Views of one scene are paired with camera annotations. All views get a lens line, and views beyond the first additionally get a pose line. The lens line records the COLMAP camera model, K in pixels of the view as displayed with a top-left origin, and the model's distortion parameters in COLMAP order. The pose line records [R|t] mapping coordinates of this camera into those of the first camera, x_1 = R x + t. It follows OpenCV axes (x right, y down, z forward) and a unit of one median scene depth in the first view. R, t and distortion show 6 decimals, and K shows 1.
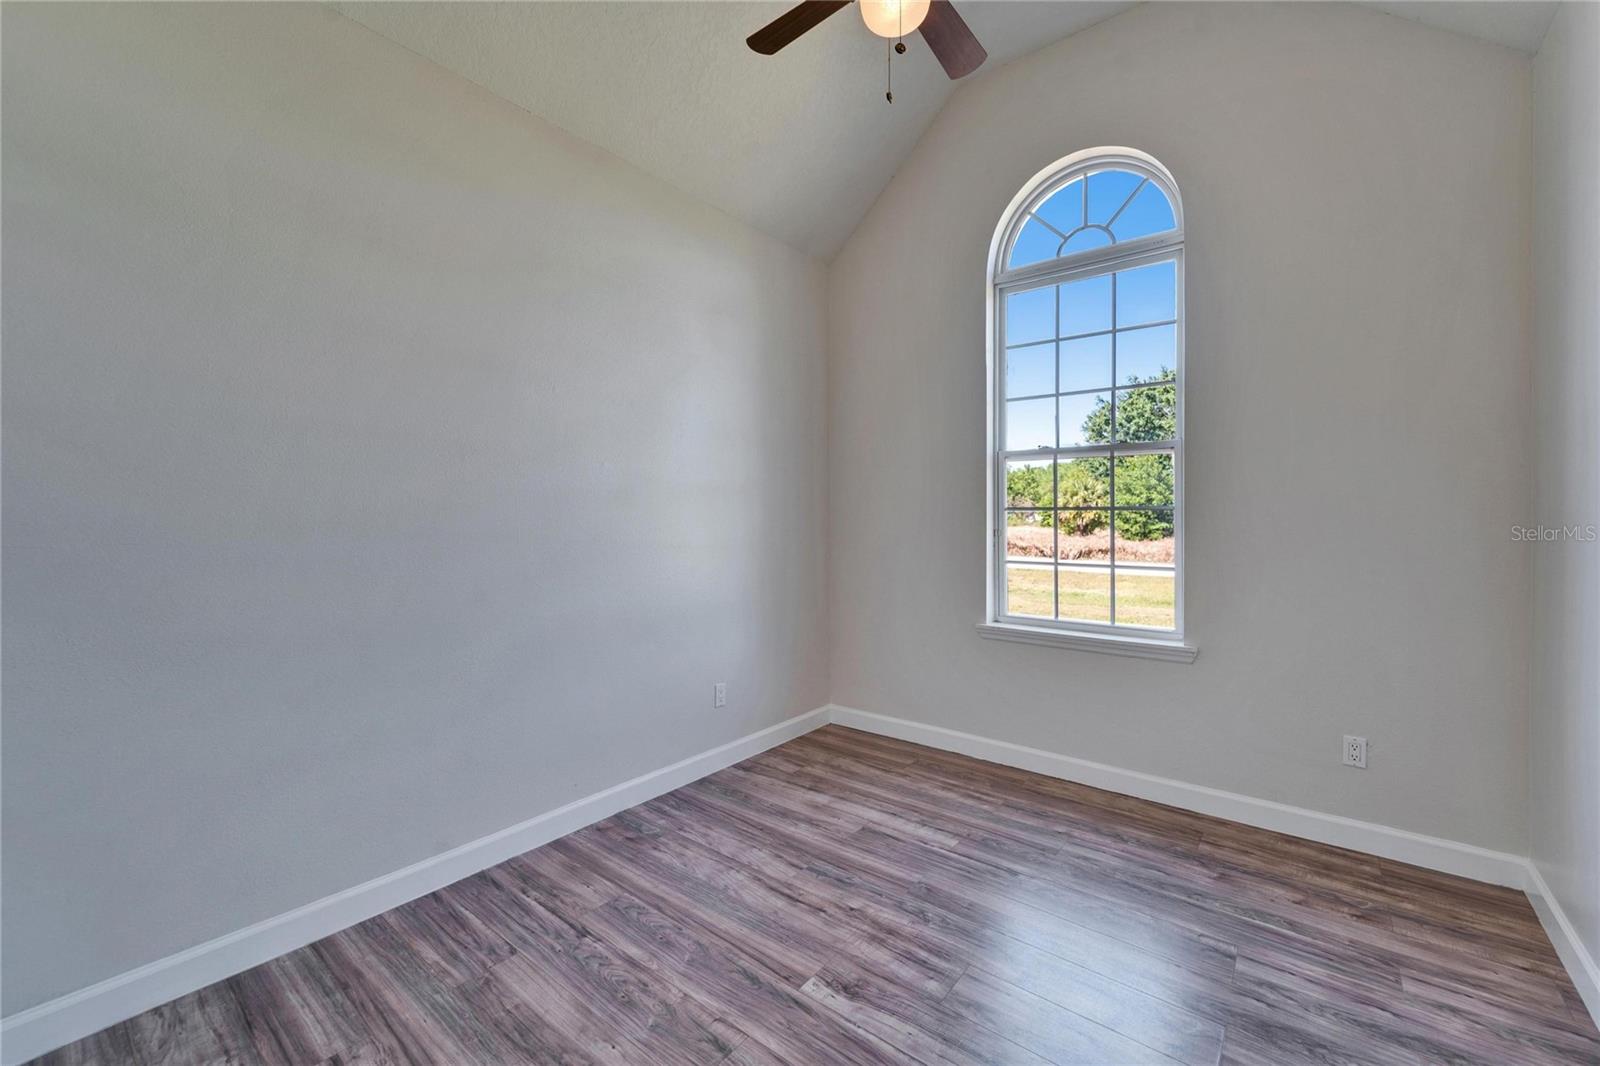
lens RADIAL K [[649.2, 0, 799.5], [0, 649.2, 527.0], [0, 0, 1]] dist [0.001515, -0.000620]
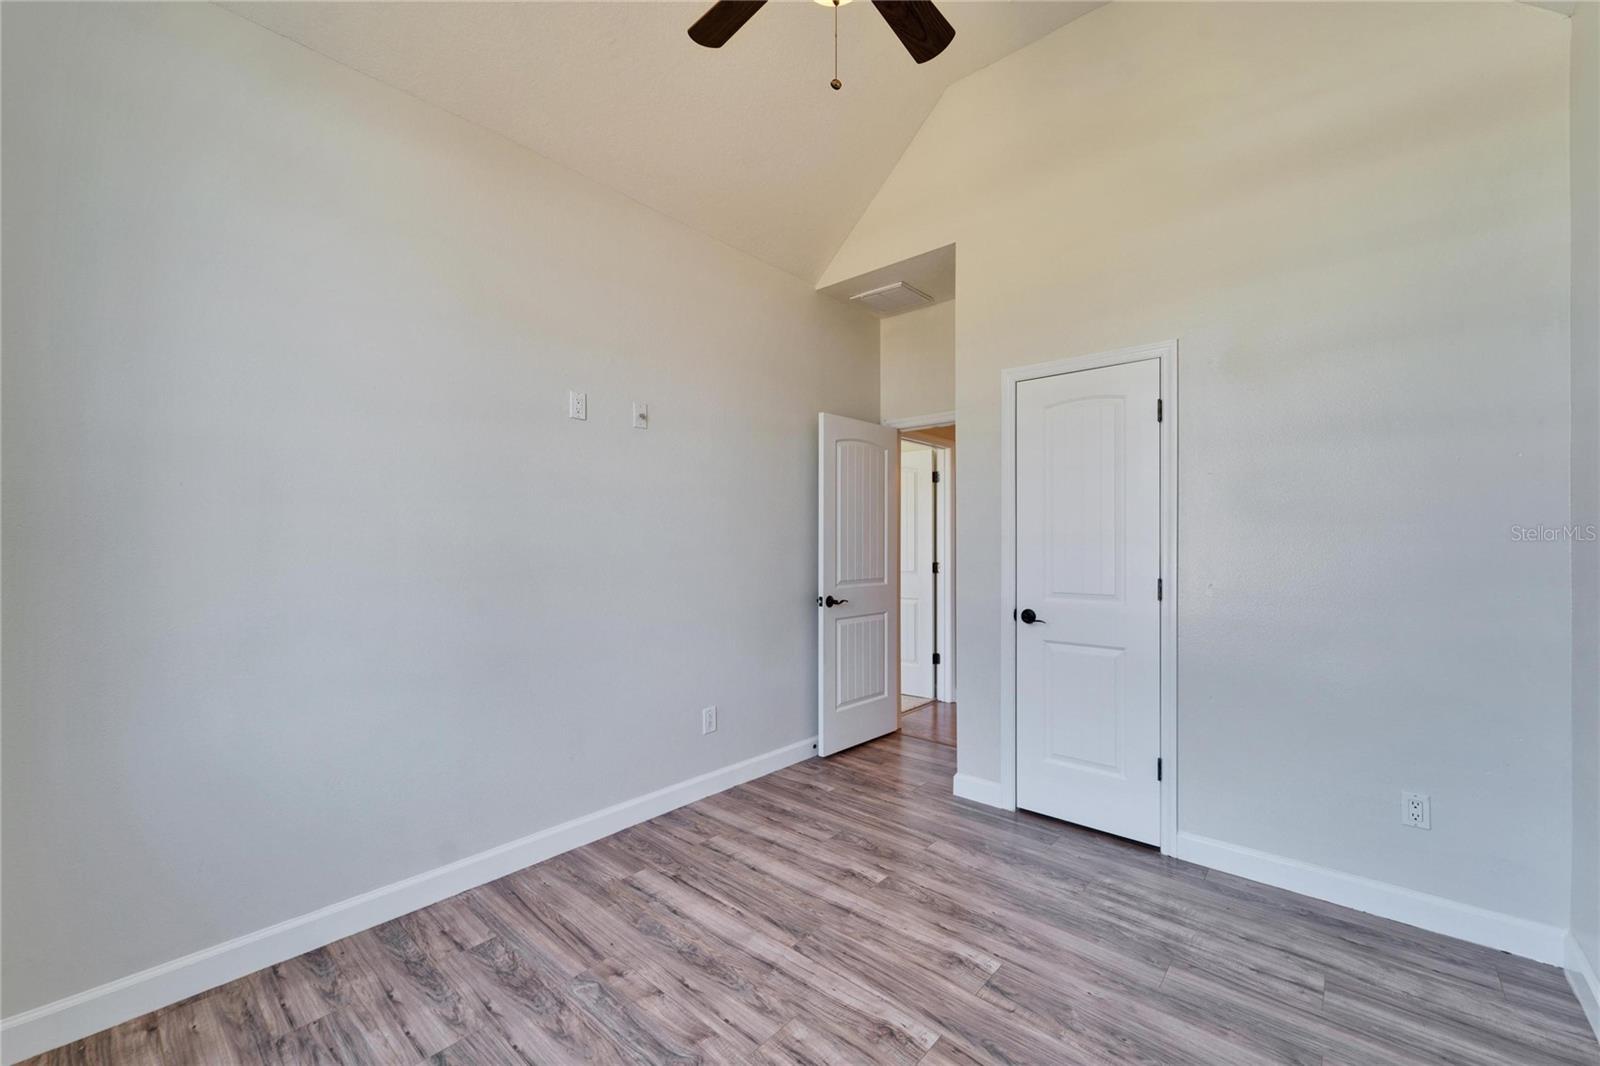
lens RADIAL K [[649.2, 0, 804.7], [0, 649.2, 534.8], [0, 0, 1]] dist [0.001515, -0.000620]
pose [[-0.999147, 0.000546, 0.041302, 0.162728], [0.000687, 0.999994, 0.003395, -0.027060], [-0.041300, 0.003421, -0.999141, 2.008059]]
